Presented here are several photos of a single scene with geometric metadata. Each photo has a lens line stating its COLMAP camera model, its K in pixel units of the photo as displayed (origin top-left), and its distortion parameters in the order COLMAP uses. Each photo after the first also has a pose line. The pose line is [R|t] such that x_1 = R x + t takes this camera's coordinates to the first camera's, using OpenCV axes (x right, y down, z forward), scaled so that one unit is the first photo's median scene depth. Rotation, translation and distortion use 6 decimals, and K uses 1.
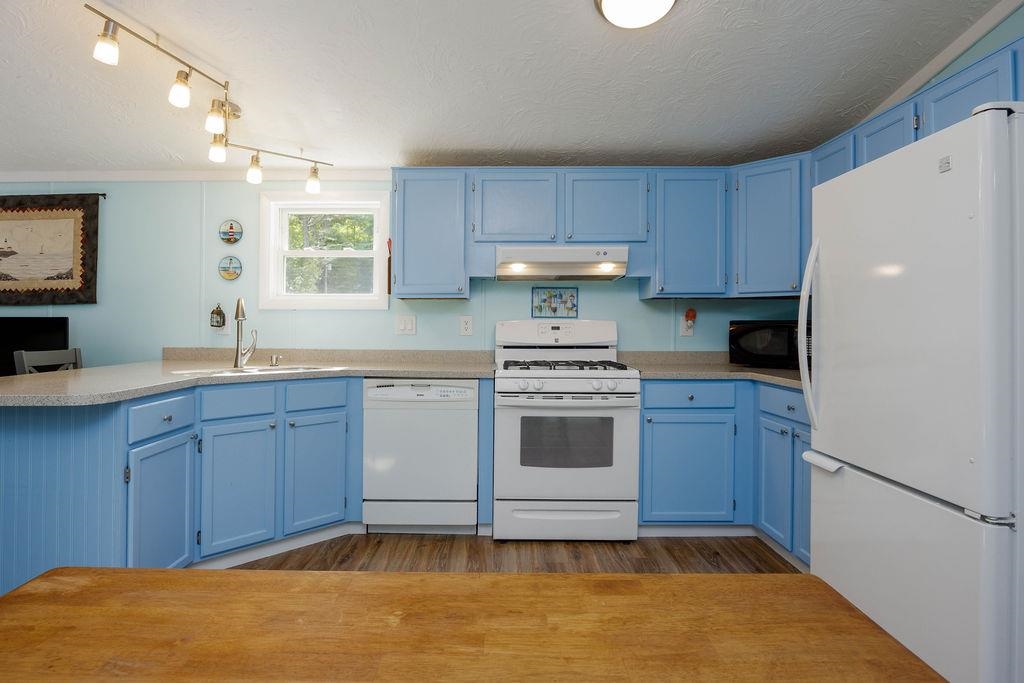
lens RADIAL K [[528.6, 0, 489.9], [0, 528.6, 318.5], [0, 0, 1]] dist [-0.005295, -0.001679]
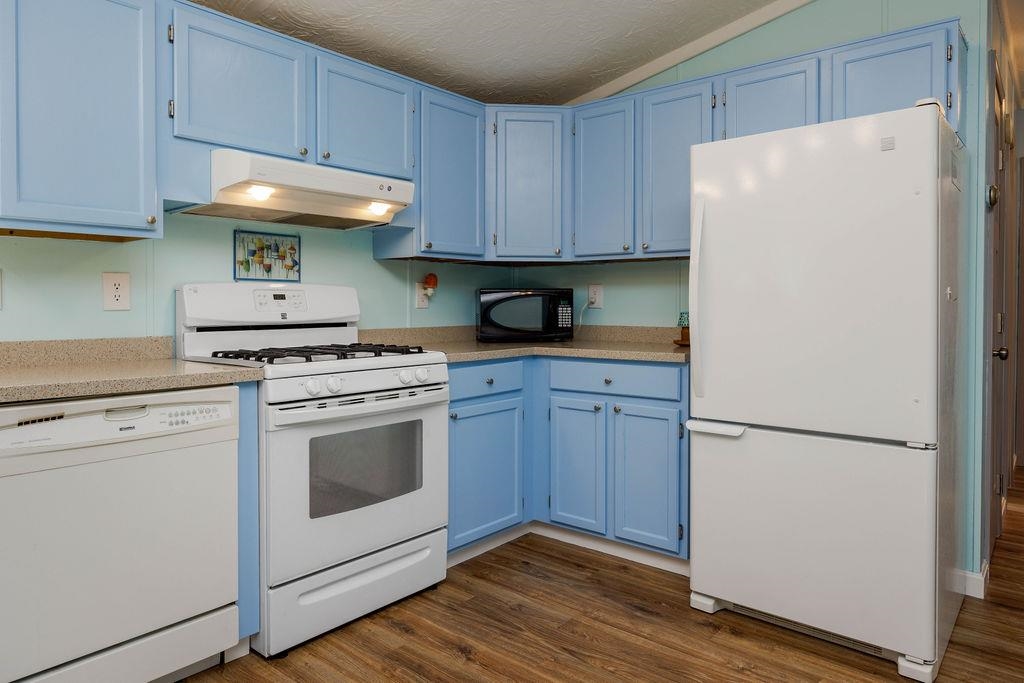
lens RADIAL K [[653.4, 0, 492.1], [0, 653.4, 313.7], [0, 0, 1]] dist [-0.000188, -0.000876]
pose [[0.651618, -0.013646, 0.758425, -0.333536], [-0.006449, 0.999702, 0.023528, 0.019719], [-0.758520, -0.020222, 0.651336, 0.316079]]
